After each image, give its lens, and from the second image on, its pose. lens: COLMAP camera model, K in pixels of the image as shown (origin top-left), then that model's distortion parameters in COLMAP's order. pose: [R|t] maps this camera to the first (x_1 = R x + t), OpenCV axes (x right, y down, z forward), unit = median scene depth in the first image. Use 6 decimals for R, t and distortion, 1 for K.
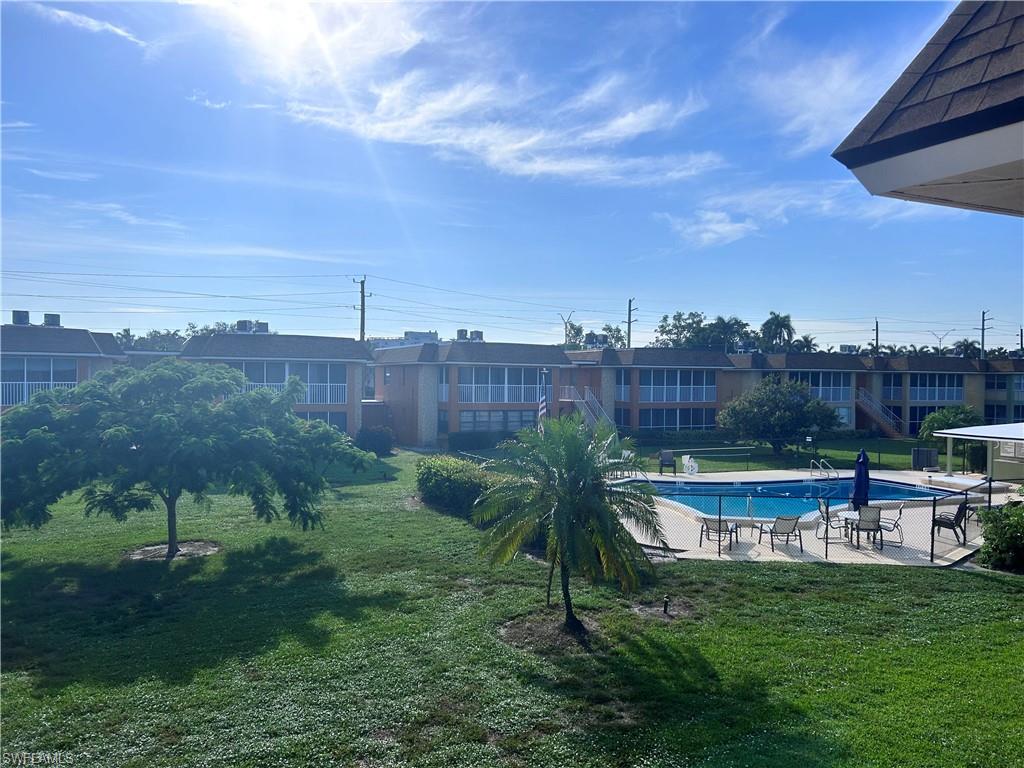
lens RADIAL K [[766.4, 0, 517.4], [0, 766.4, 397.1], [0, 0, 1]] dist [0.031352, -0.029789]
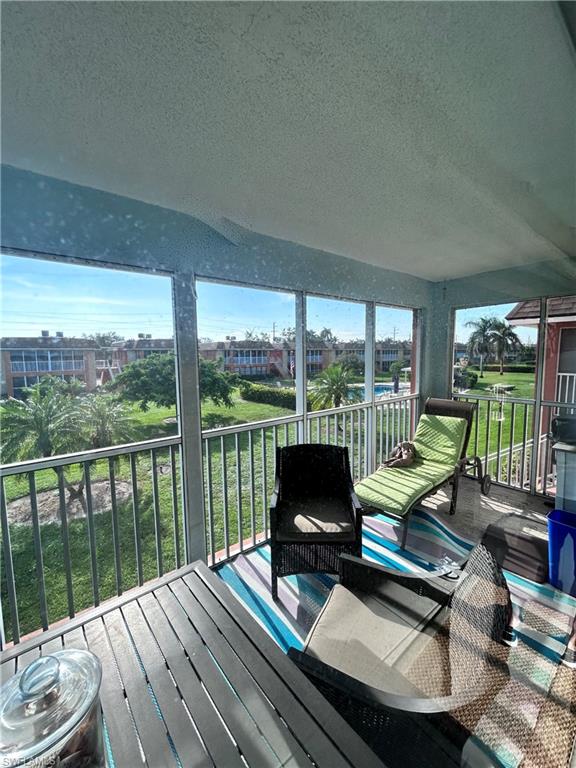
lens RADIAL K [[312.2, 0, 288.2], [0, 312.2, 381.4], [0, 0, 1]] dist [0.004197, -0.000570]
pose [[0.973960, -0.043978, 0.222414, -0.300790], [0.030043, 0.997390, 0.065656, 0.000918], [-0.224721, -0.057265, 0.972739, -0.165195]]
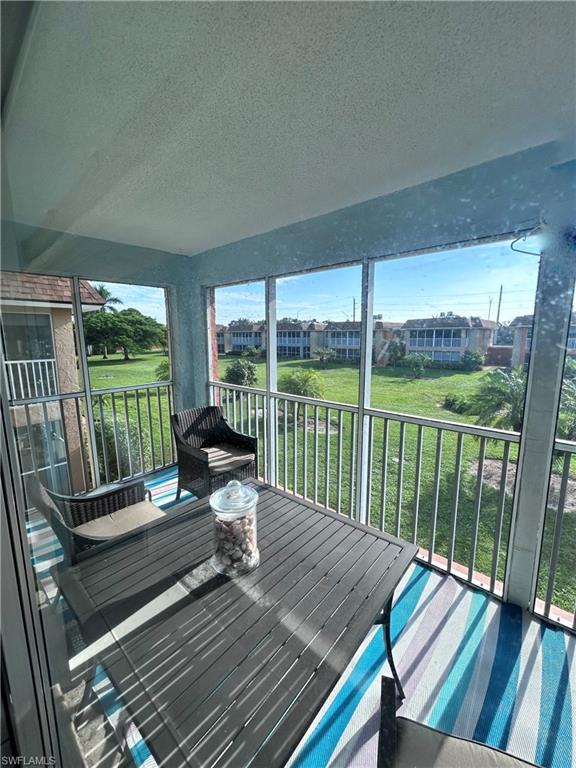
lens RADIAL K [[312.2, 0, 289.6], [0, 312.2, 382.5], [0, 0, 1]] dist [0.004197, -0.000570]
pose [[0.396710, 0.125956, -0.909261, -0.259687], [-0.015782, 0.991331, 0.130439, 0.000846], [0.917808, -0.037397, 0.395258, -0.146039]]
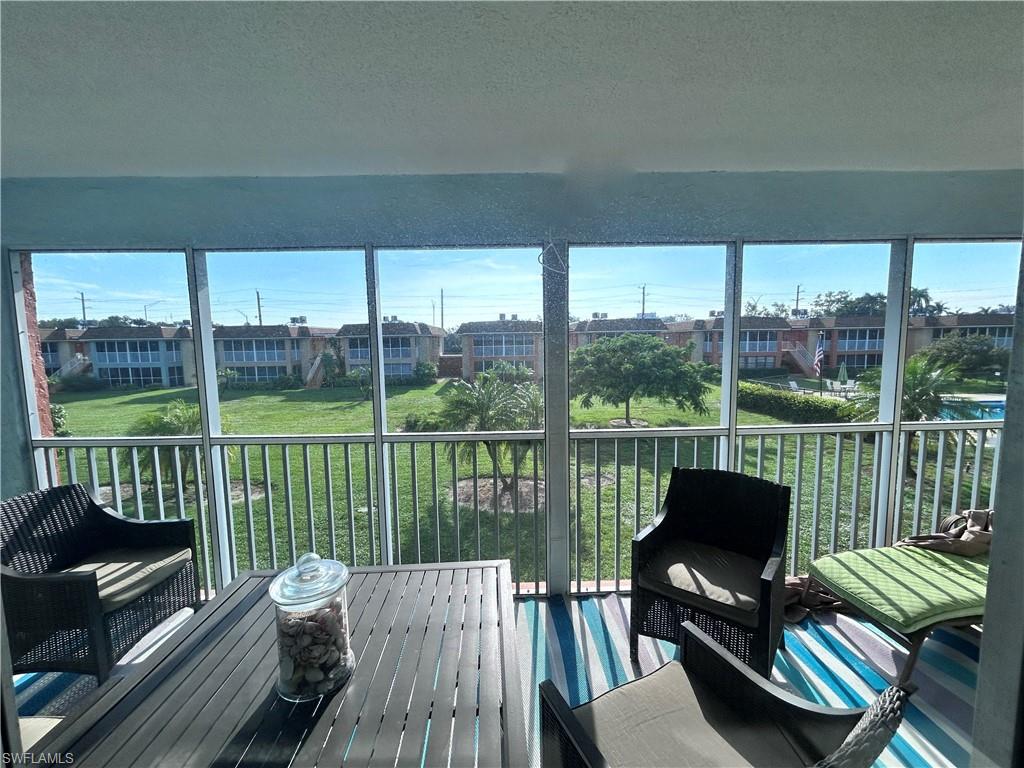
lens RADIAL K [[416.3, 0, 509.8], [0, 416.3, 384.0], [0, 0, 1]] dist [0.004197, -0.000570]
pose [[0.912413, 0.015953, -0.408961, -0.271173], [0.015836, 0.997116, 0.074227, 0.002052], [0.408965, -0.074202, 0.909528, -0.170564]]
